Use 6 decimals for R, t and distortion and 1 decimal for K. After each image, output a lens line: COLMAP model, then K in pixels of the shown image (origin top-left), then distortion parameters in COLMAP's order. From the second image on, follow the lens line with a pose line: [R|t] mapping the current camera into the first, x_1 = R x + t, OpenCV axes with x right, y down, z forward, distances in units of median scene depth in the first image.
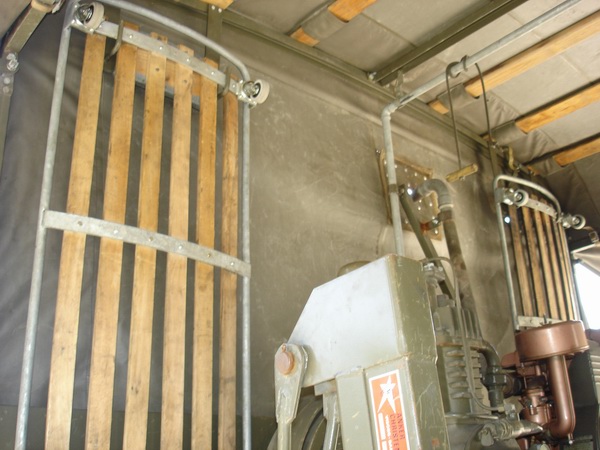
lens RADIAL K [[673.0, 0, 315.6], [0, 673.0, 228.9], [0, 0, 1]] dist [-0.099283, 0.000000]
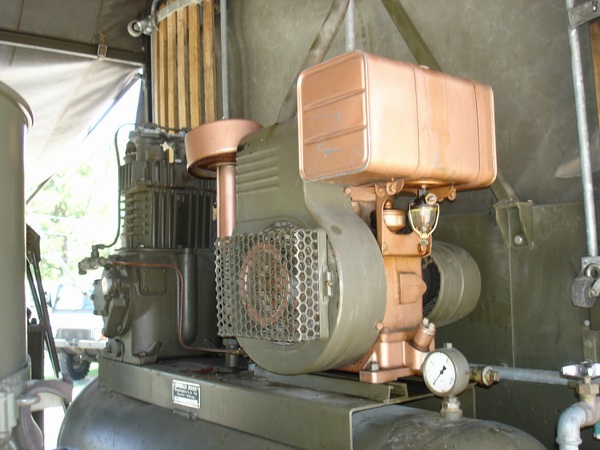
lens RADIAL K [[673.0, 0, 301.4], [0, 673.0, 227.7], [0, 0, 1]] dist [-0.099283, 0.000000]
pose [[-0.037698, -0.009229, -0.999247, 0.794820], [0.375646, 0.926484, -0.022729, 0.211346], [0.925996, -0.376220, -0.031459, 0.734983]]
